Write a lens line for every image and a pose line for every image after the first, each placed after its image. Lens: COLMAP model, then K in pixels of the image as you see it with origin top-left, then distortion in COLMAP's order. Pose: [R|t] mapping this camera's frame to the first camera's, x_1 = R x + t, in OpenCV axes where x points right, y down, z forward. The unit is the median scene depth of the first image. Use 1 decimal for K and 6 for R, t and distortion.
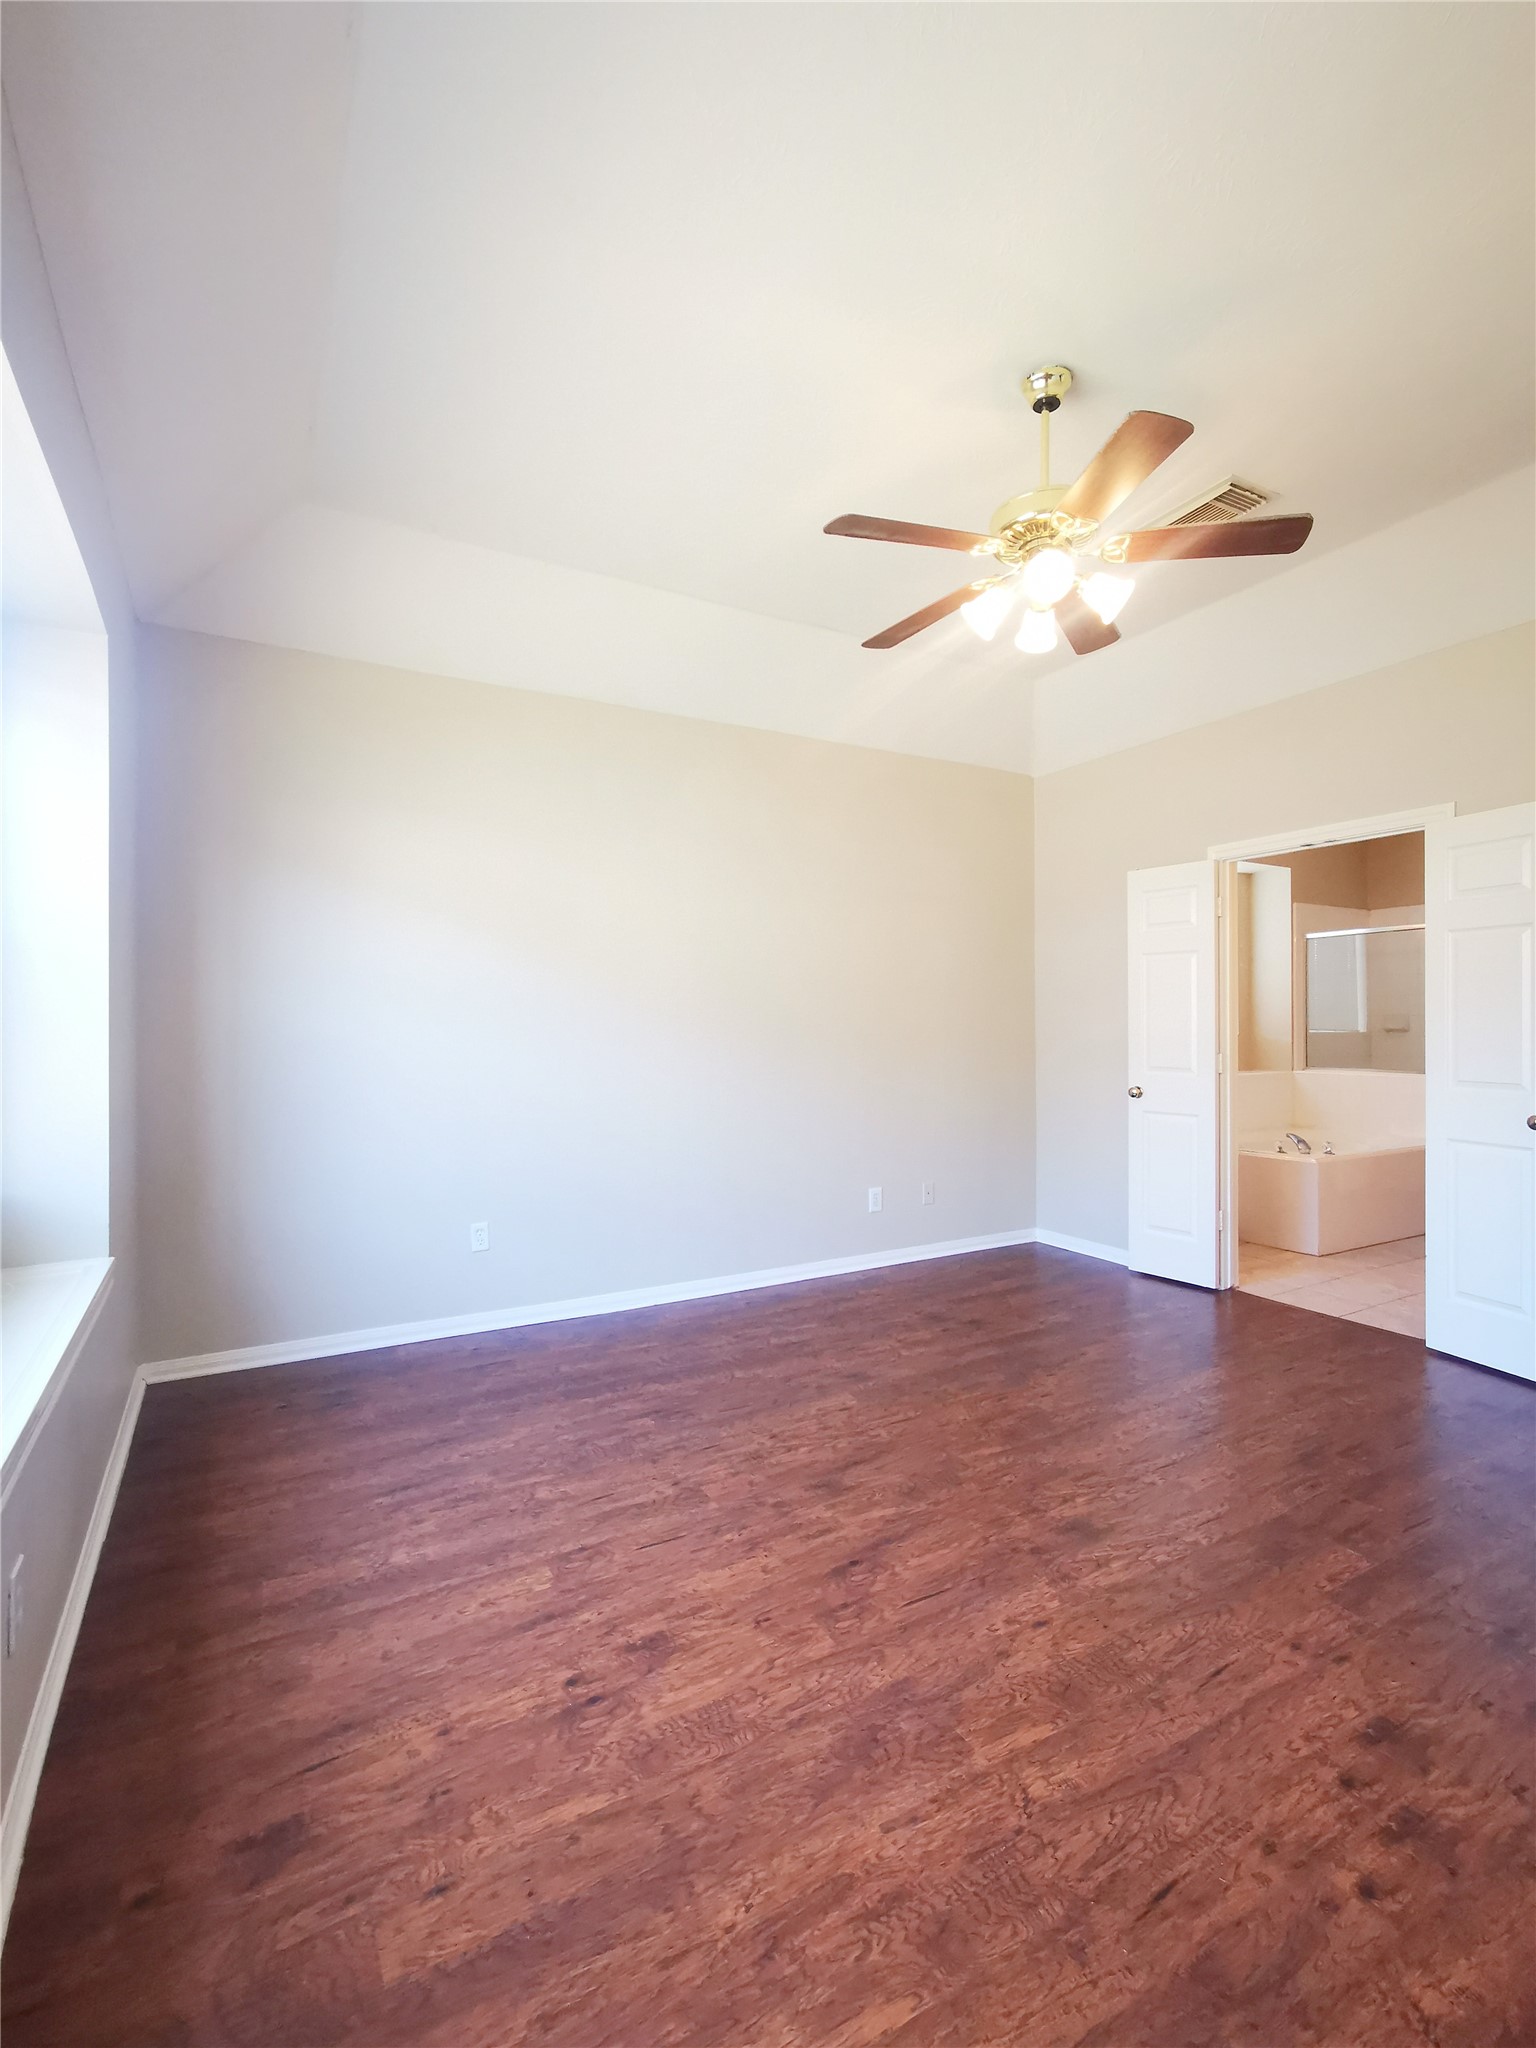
lens RADIAL K [[944.0, 0, 777.8], [0, 944.0, 1029.2], [0, 0, 1]] dist [0.003305, 0.005006]
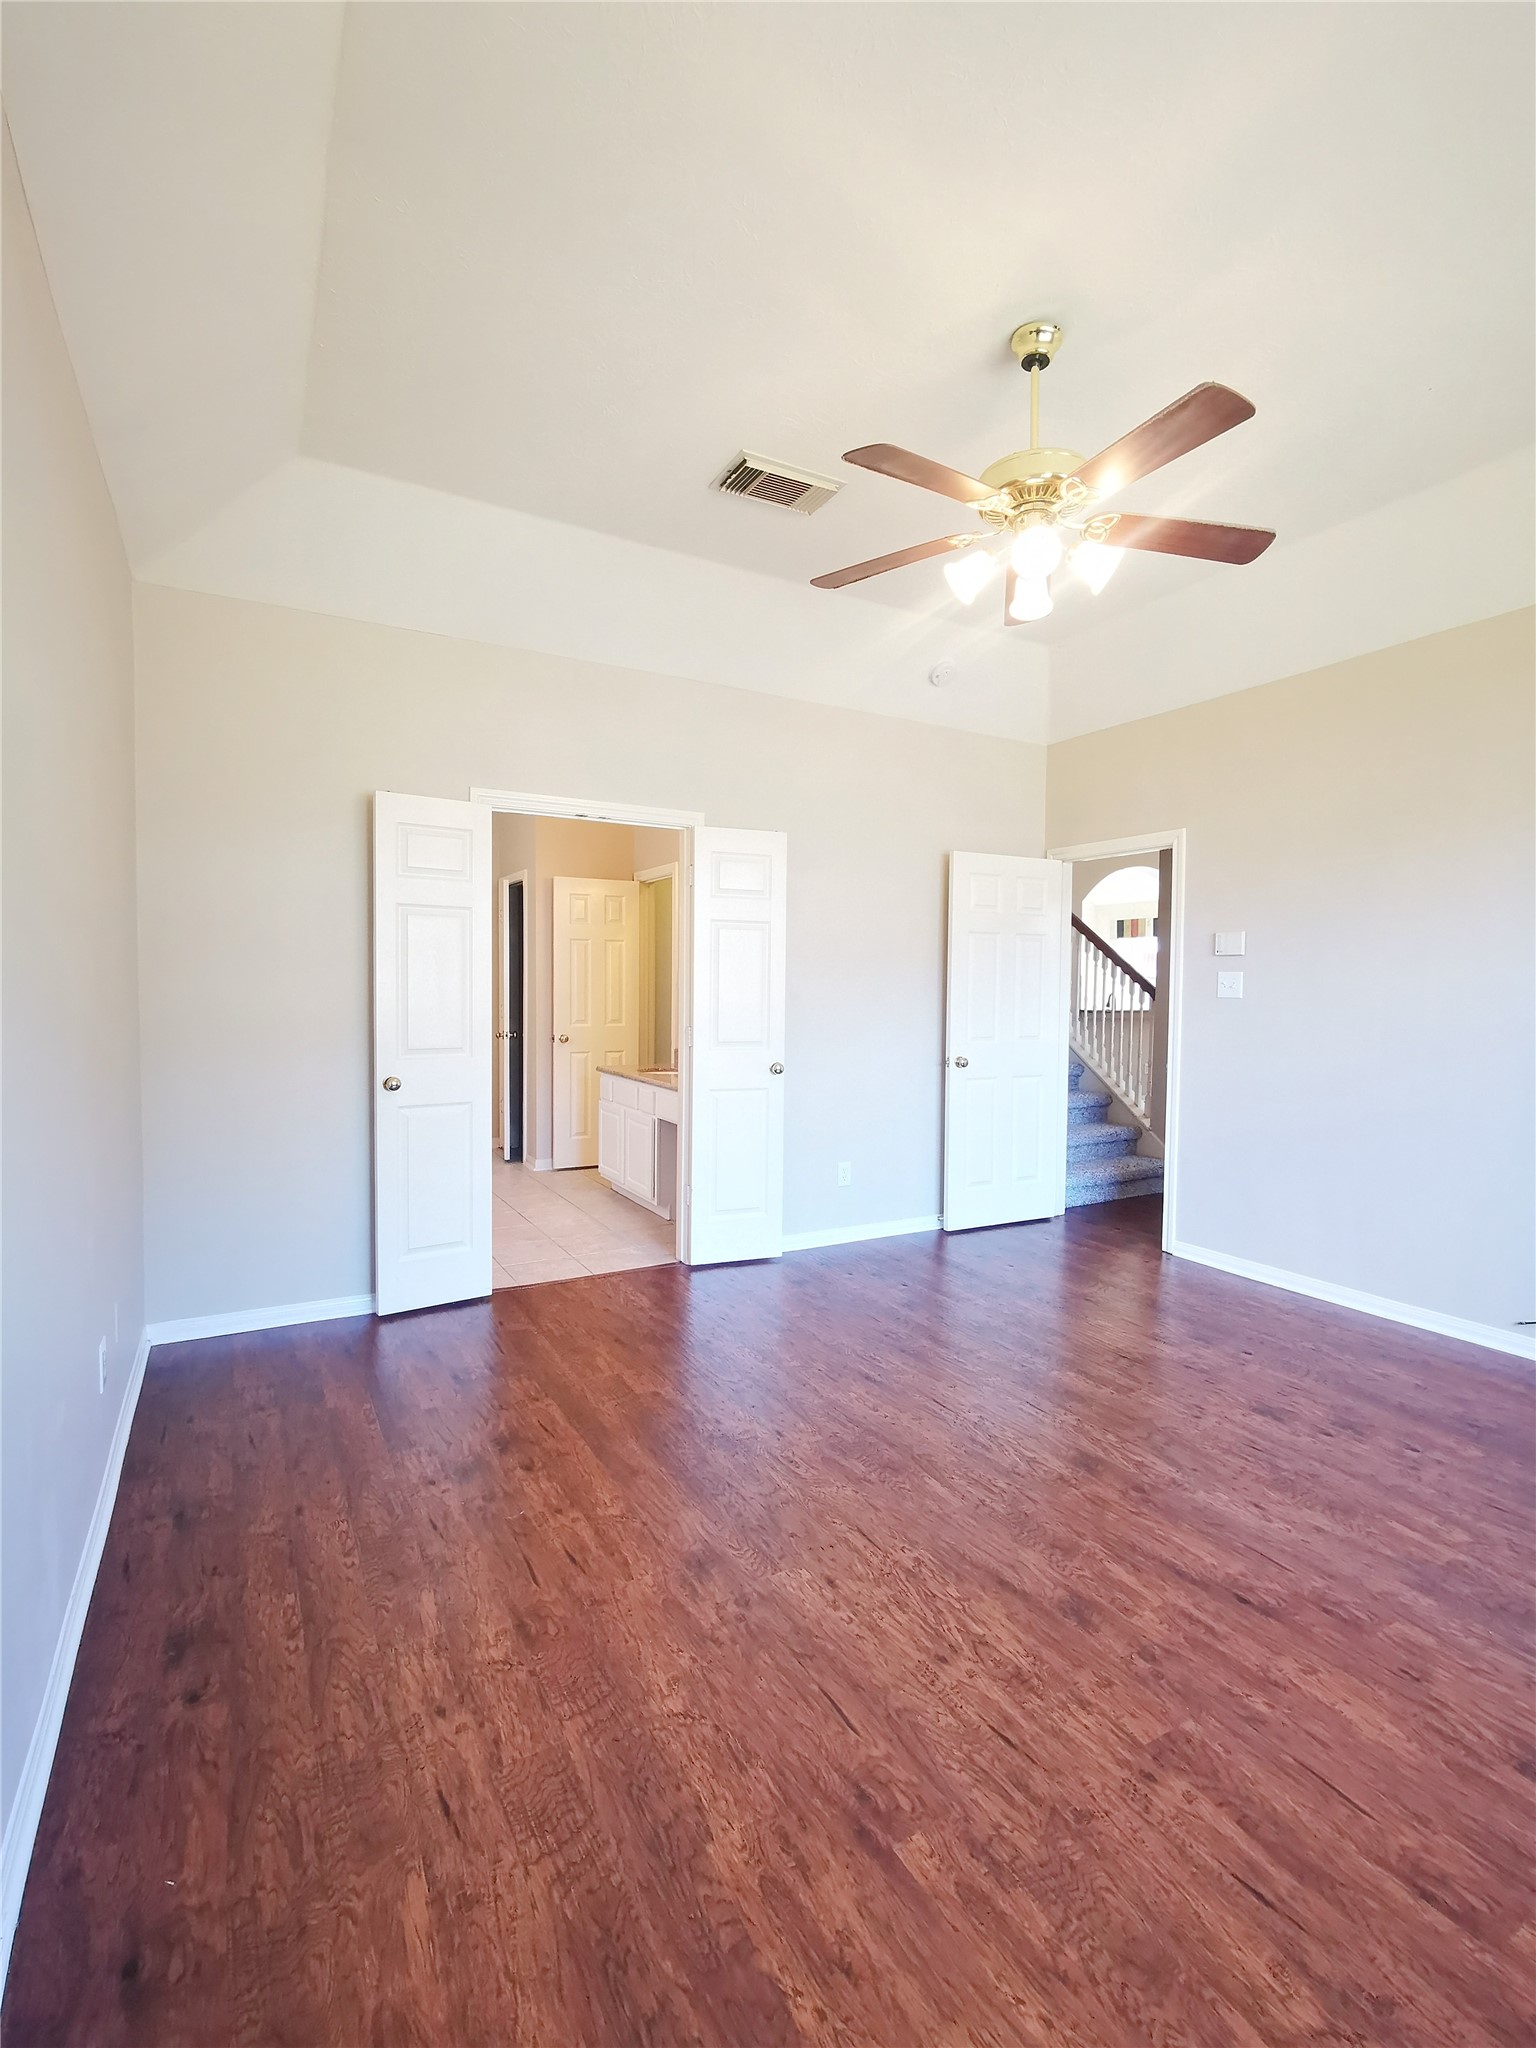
lens RADIAL K [[944.0, 0, 779.4], [0, 944.0, 1021.4], [0, 0, 1]] dist [0.003305, 0.005006]
pose [[-0.003357, -0.031977, 0.999483, -0.652734], [-0.007228, 0.999463, 0.031952, -0.015588], [-0.999968, -0.007117, -0.003587, 1.166708]]
